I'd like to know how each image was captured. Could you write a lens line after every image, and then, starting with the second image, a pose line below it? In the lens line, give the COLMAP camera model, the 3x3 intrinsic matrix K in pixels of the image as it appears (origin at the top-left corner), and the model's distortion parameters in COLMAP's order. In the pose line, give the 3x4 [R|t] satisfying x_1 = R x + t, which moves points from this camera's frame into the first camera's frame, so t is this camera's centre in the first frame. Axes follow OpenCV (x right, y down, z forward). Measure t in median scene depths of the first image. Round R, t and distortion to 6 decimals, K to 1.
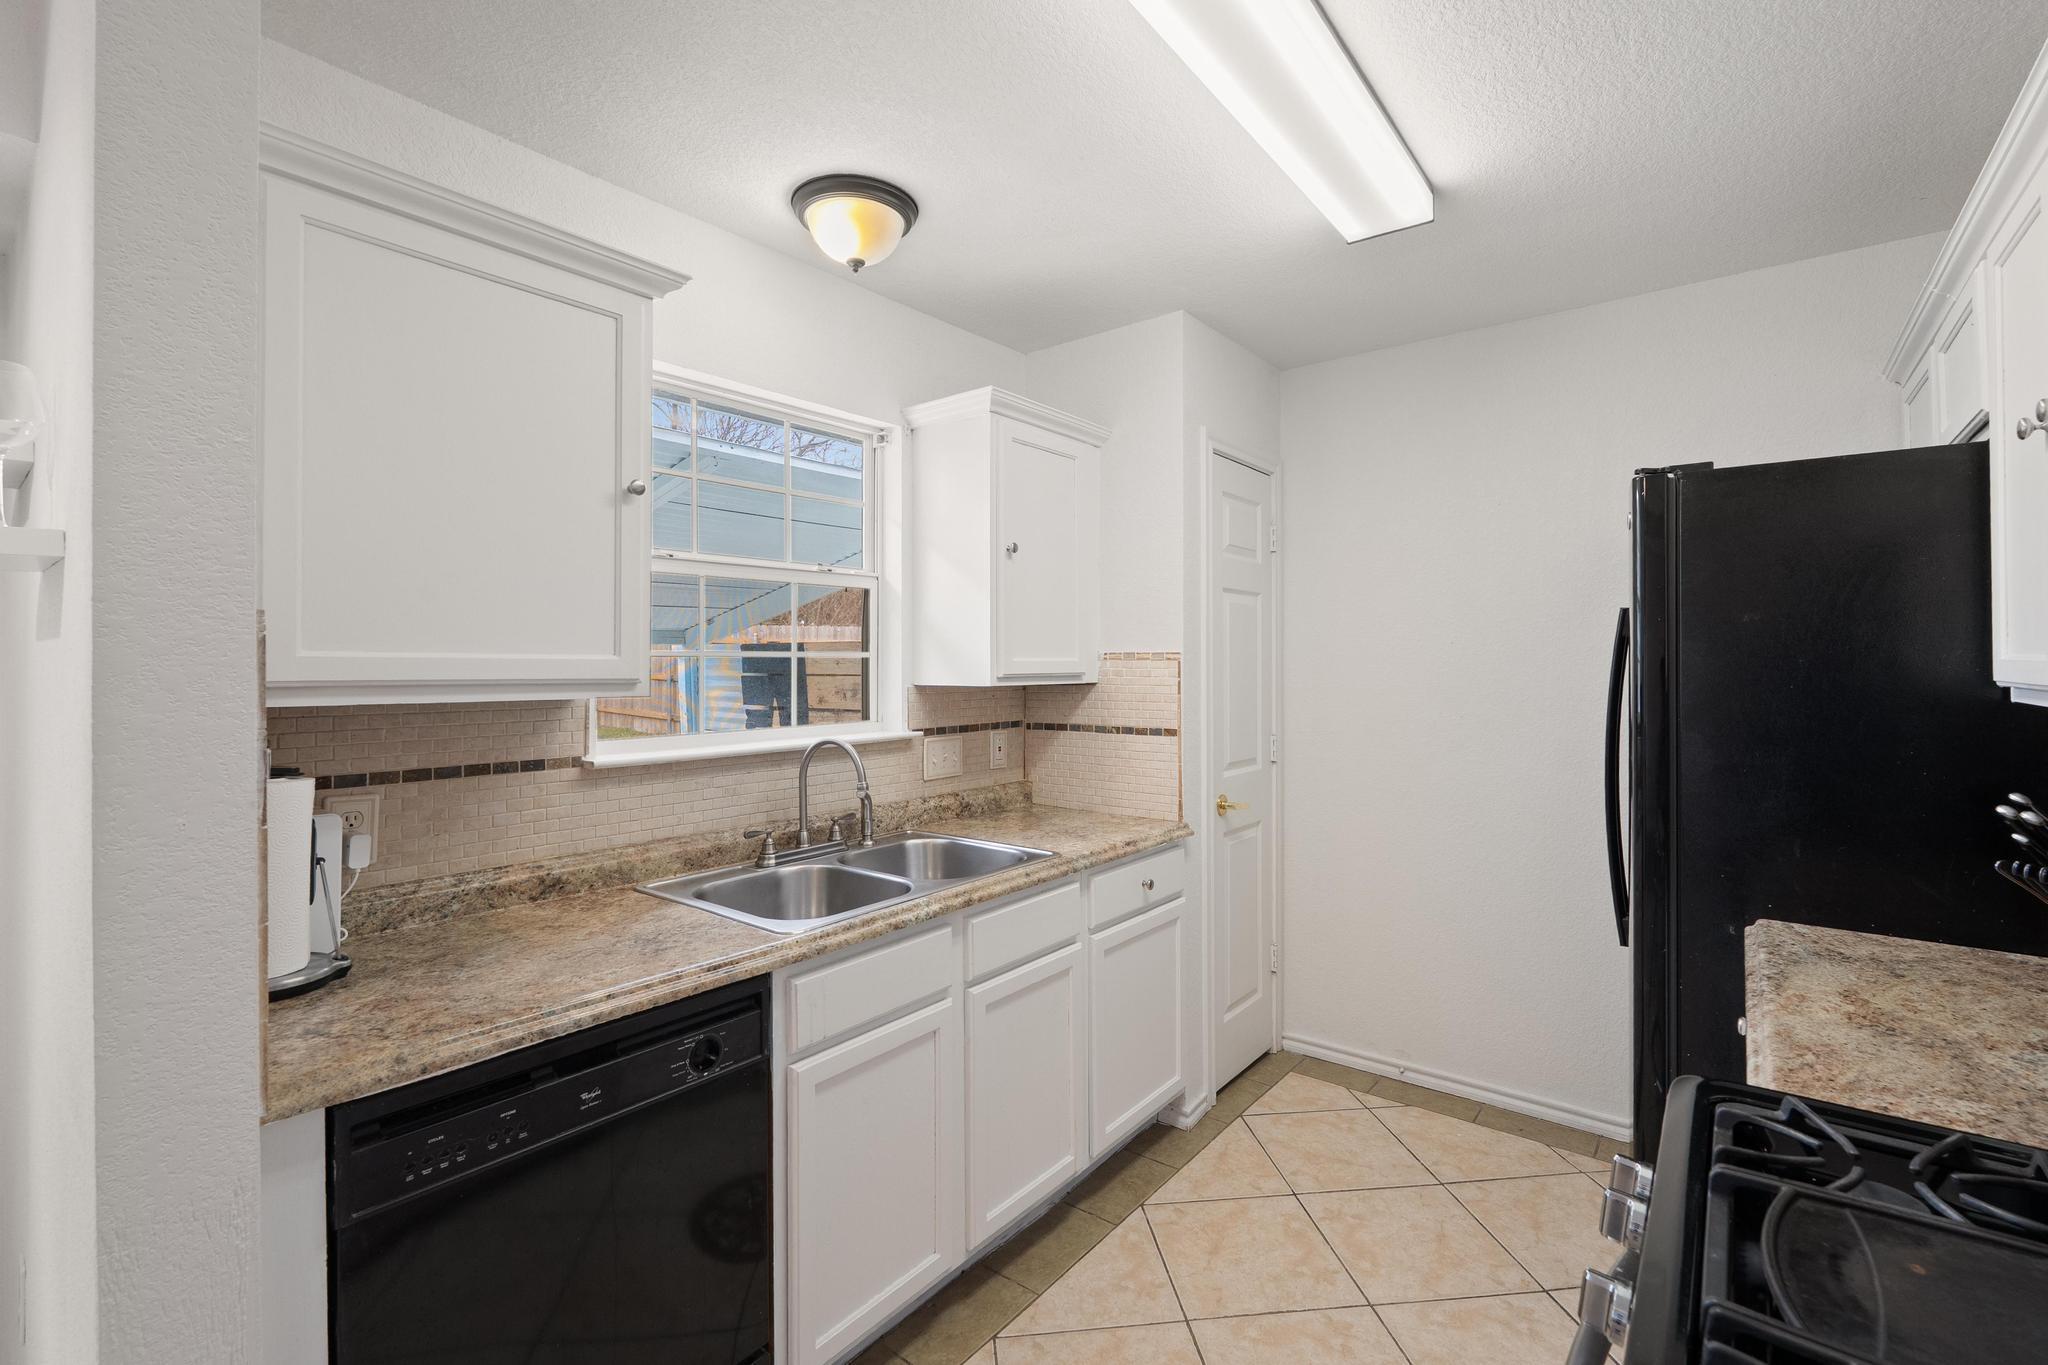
lens RADIAL K [[907.1, 0, 1029.4], [0, 907.1, 656.0], [0, 0, 1]] dist [0.000768, -0.000110]
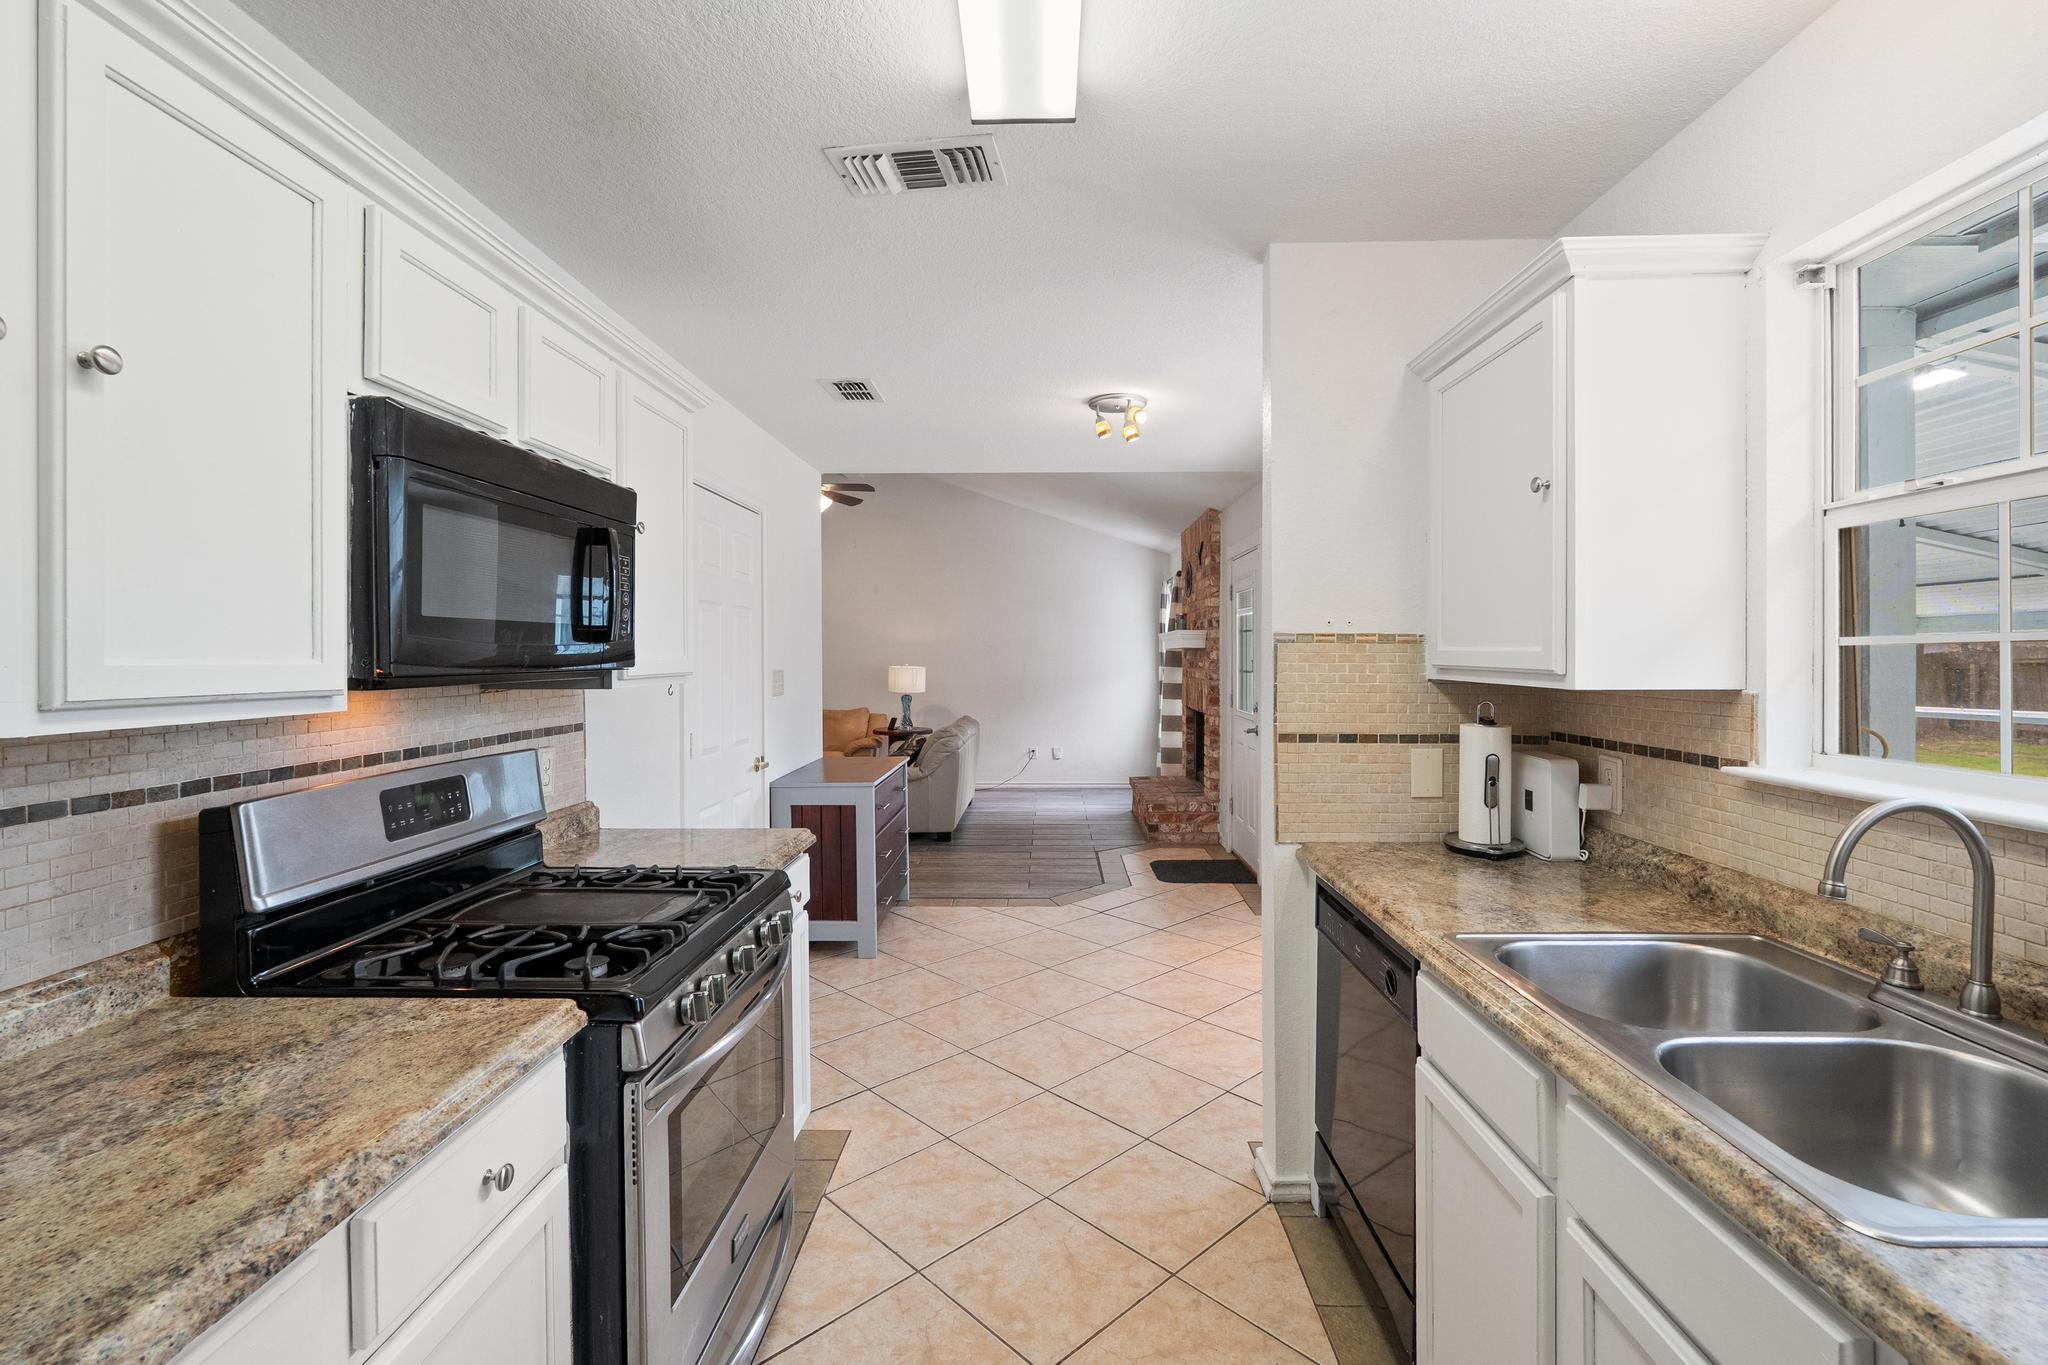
lens RADIAL K [[907.1, 0, 1029.4], [0, 907.1, 656.0], [0, 0, 1]] dist [0.000768, -0.000110]
pose [[-0.800560, 0.007109, -0.599211, 0.478013], [0.012561, 0.999909, -0.004919, 0.005108], [0.599121, -0.011464, -0.800576, 1.082983]]
